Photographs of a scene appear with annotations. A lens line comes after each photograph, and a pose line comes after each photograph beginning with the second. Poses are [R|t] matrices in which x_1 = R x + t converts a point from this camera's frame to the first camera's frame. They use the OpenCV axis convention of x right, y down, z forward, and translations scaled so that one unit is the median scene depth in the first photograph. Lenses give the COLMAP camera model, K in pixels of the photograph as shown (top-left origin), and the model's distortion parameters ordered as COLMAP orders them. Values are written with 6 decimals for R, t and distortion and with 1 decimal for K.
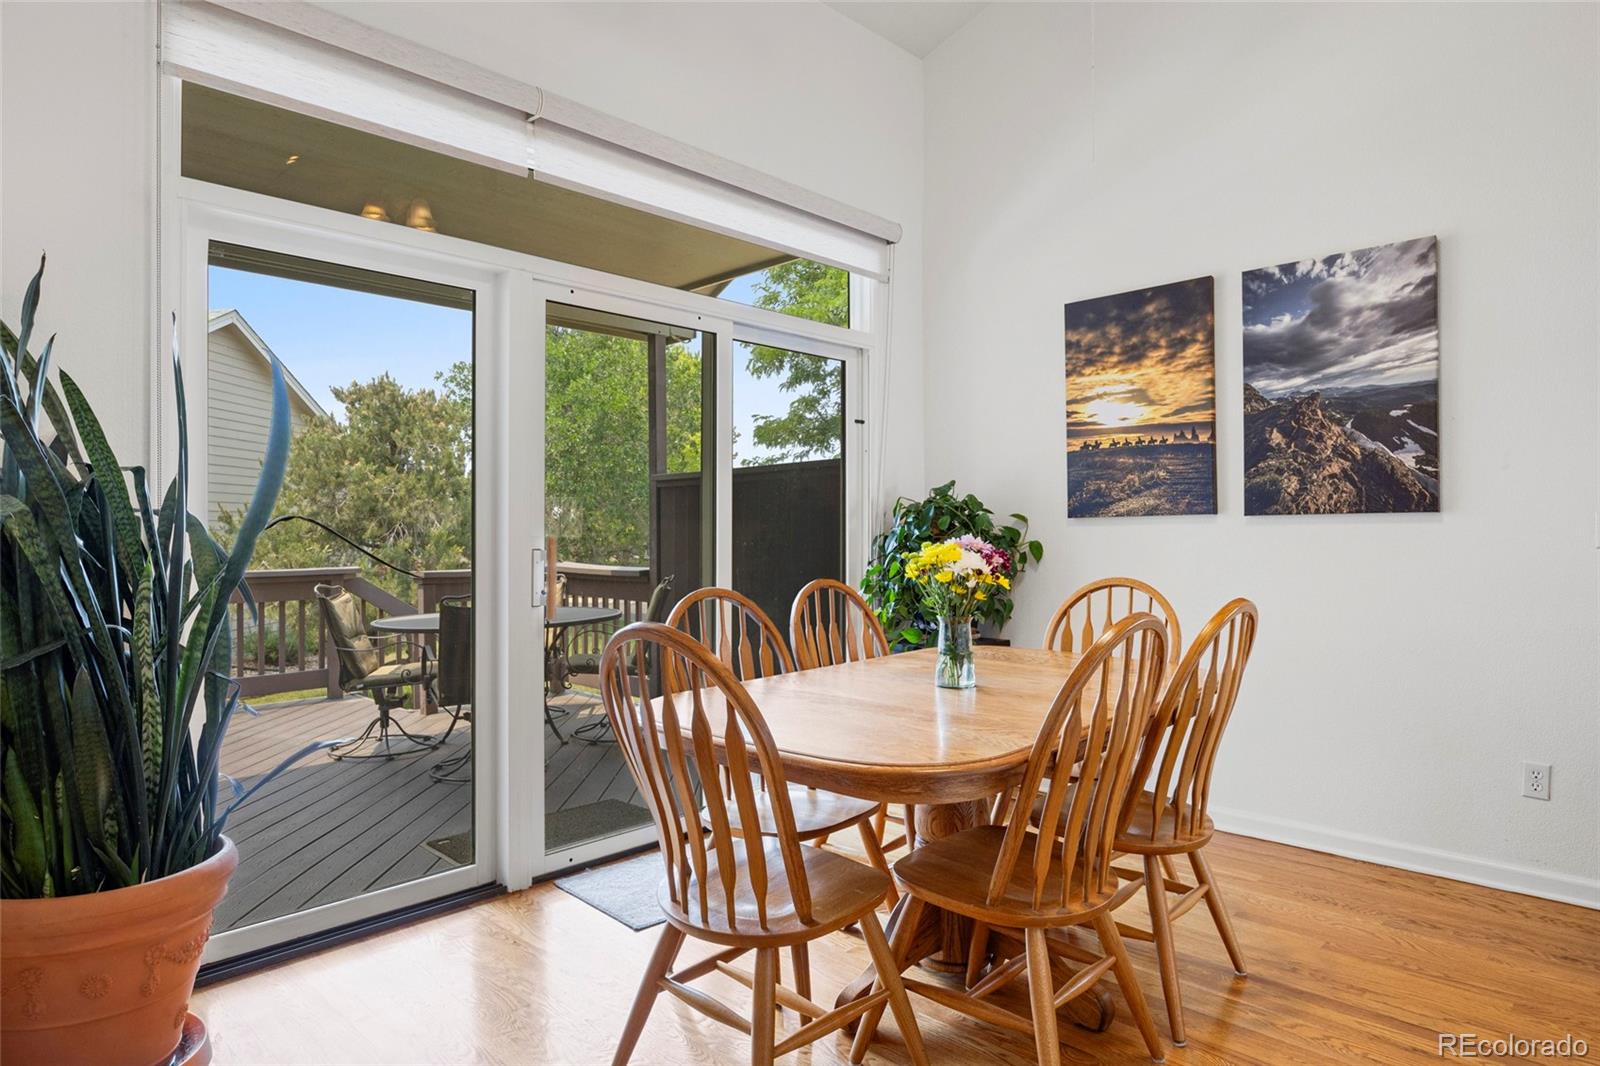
lens RADIAL K [[933.1, 0, 801.9], [0, 933.1, 528.7], [0, 0, 1]] dist [-0.002423, -0.000106]
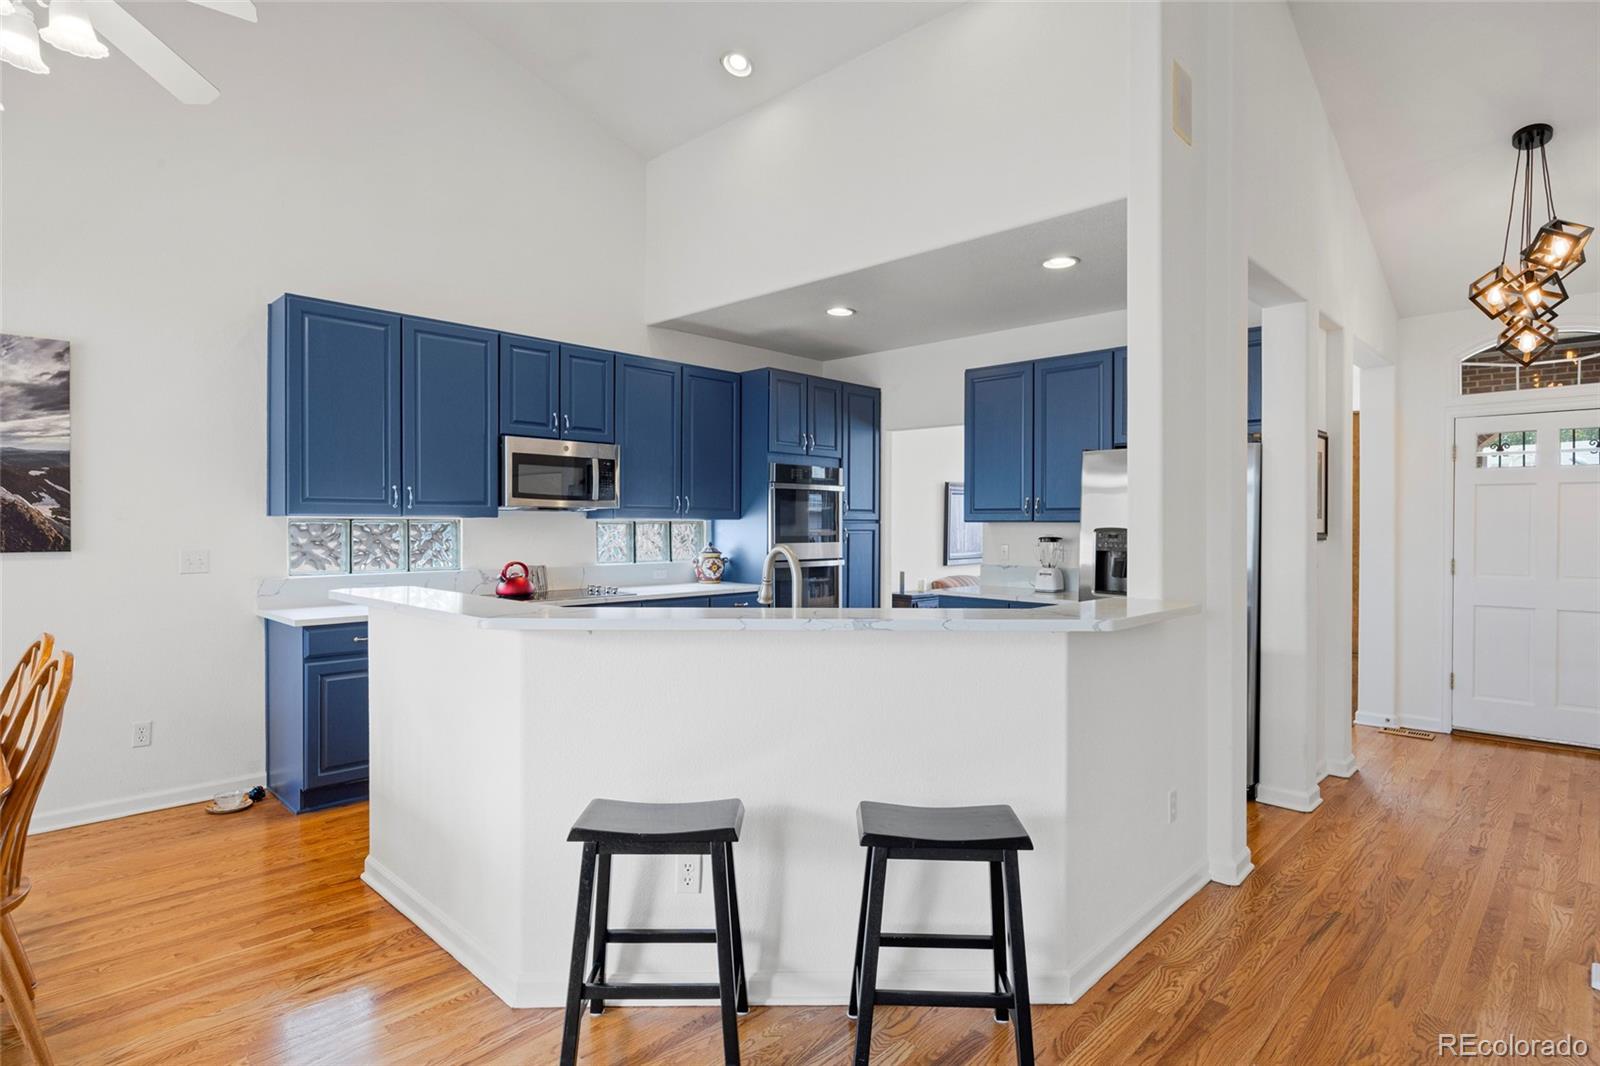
lens RADIAL K [[839.9, 0, 797.7], [0, 839.9, 526.6], [0, 0, 1]] dist [-0.004355, -0.000109]
pose [[0.003802, 0.002718, 0.999989, -0.450390], [-0.003597, 0.999990, -0.002704, -0.048440], [-0.999986, -0.003586, 0.003812, -0.031647]]
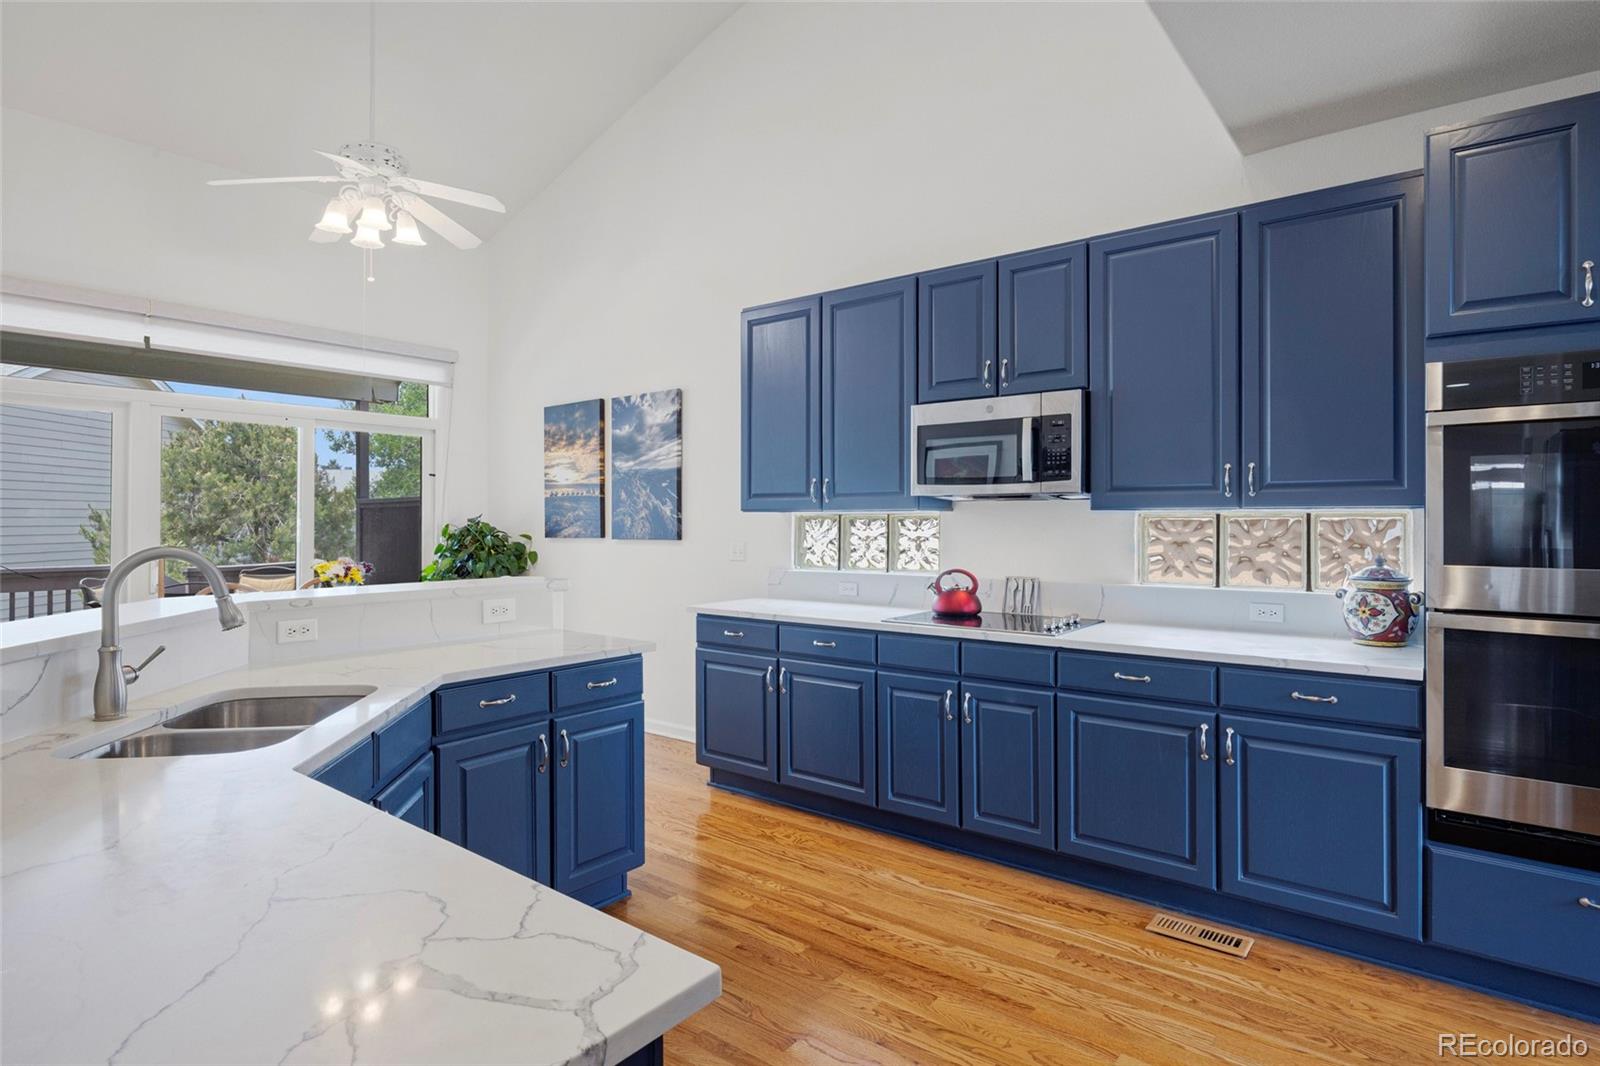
lens RADIAL K [[839.9, 0, 797.7], [0, 839.9, 526.6], [0, 0, 1]] dist [-0.004355, -0.000109]
pose [[0.994949, 0.002605, 0.100345, 0.676436], [-0.003562, 0.999950, 0.009352, -0.054509], [-0.100316, -0.009662, 0.994909, -0.599673]]
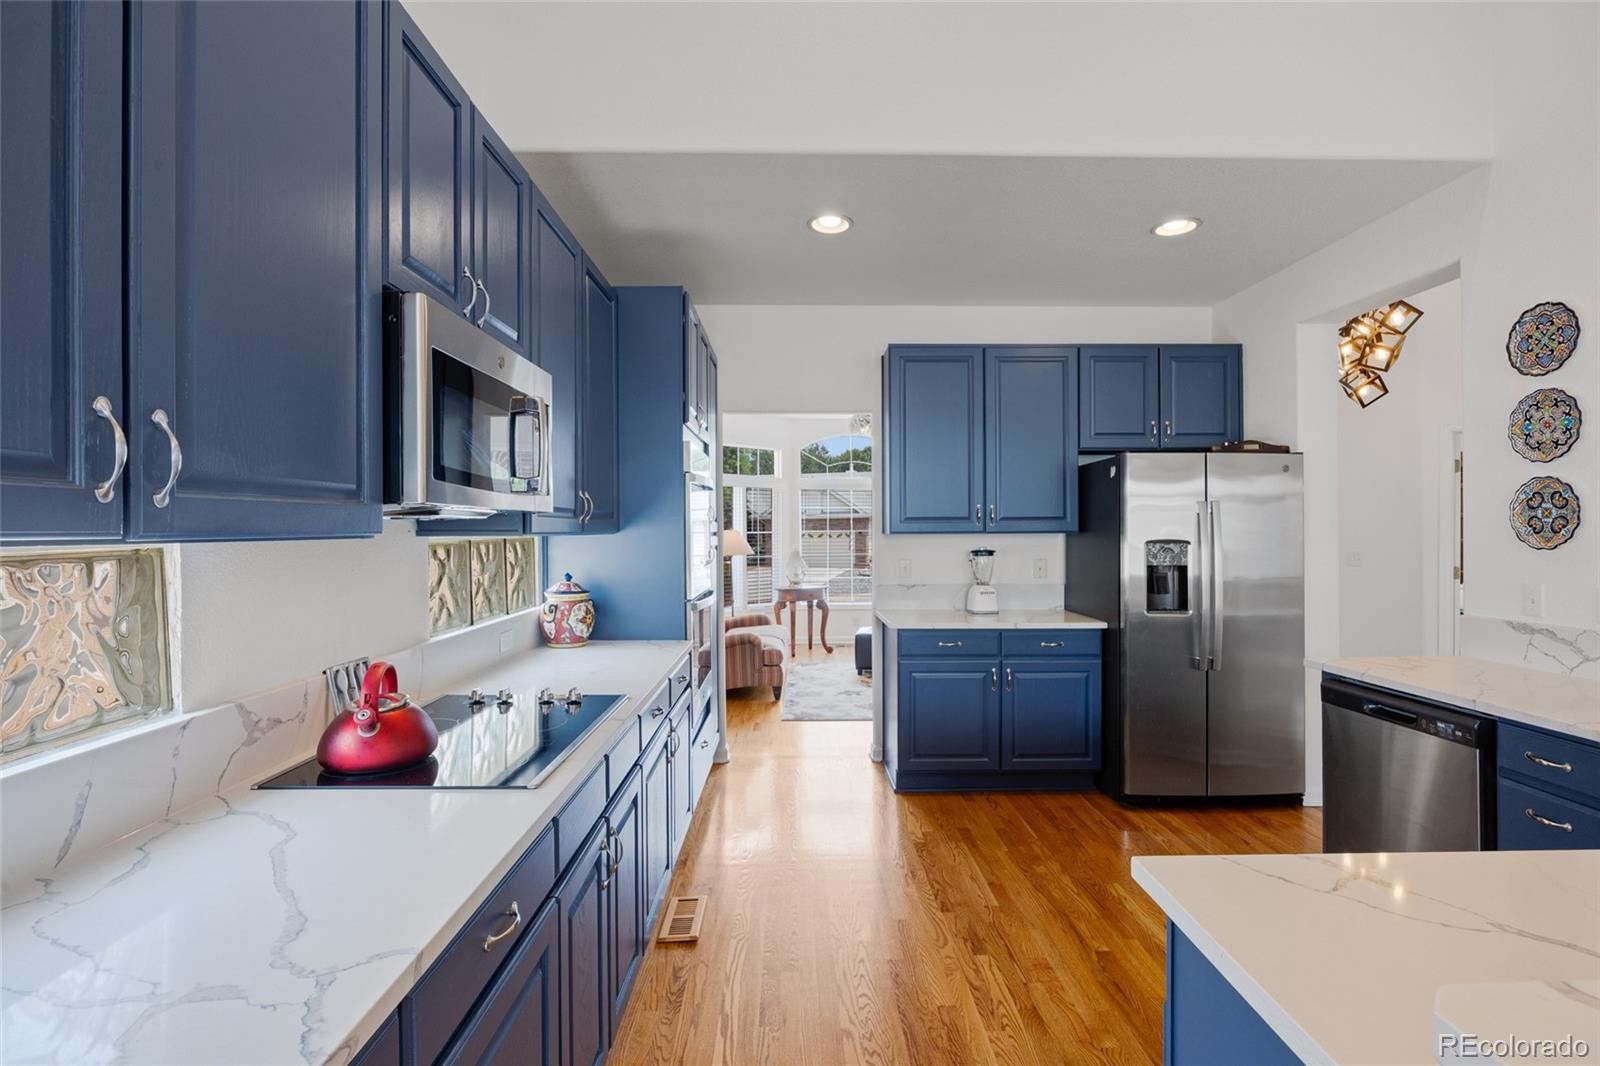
lens RADIAL K [[742.0, 0, 801.2], [0, 742.0, 530.7], [0, 0, 1]] dist [-0.012129, 0.000019]
pose [[-0.704626, 0.008752, 0.709524, 0.493897], [0.009661, 0.999950, -0.002741, -0.066634], [-0.709513, 0.004923, -0.704675, 0.590516]]
